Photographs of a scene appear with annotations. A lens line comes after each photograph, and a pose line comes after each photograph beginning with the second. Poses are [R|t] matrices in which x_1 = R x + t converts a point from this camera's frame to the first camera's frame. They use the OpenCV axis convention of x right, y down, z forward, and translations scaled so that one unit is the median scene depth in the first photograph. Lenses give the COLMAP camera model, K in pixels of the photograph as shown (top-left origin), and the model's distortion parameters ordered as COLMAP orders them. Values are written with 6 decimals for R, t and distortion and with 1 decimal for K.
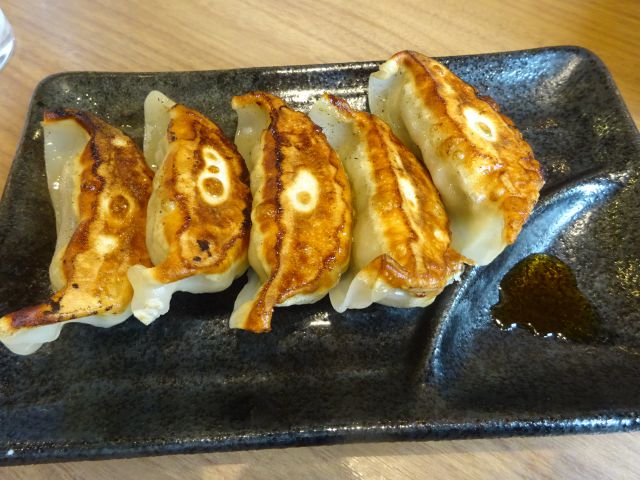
lens RADIAL K [[474.5, 0, 320.0], [0, 474.5, 240.0], [0, 0, 1]] dist [-0.005196, 0.001635]
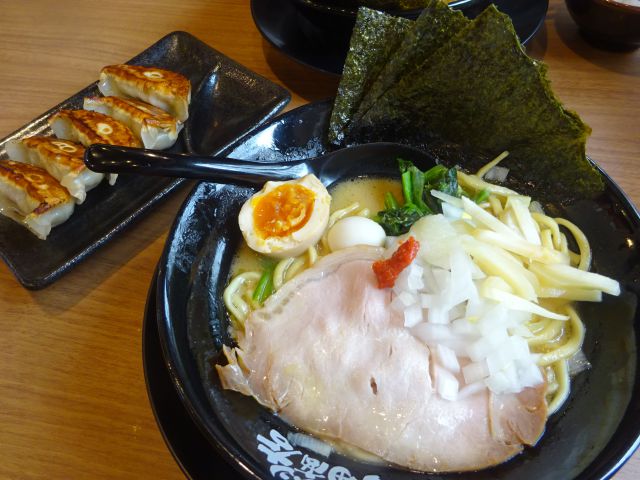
lens RADIAL K [[474.5, 0, 320.0], [0, 474.5, 240.0], [0, 0, 1]] dist [-0.005196, 0.001635]
pose [[0.716750, -0.599529, 0.356139, -0.415436], [0.629049, 0.776293, 0.040824, 0.862230], [-0.300943, 0.194768, 0.933541, -1.346746]]
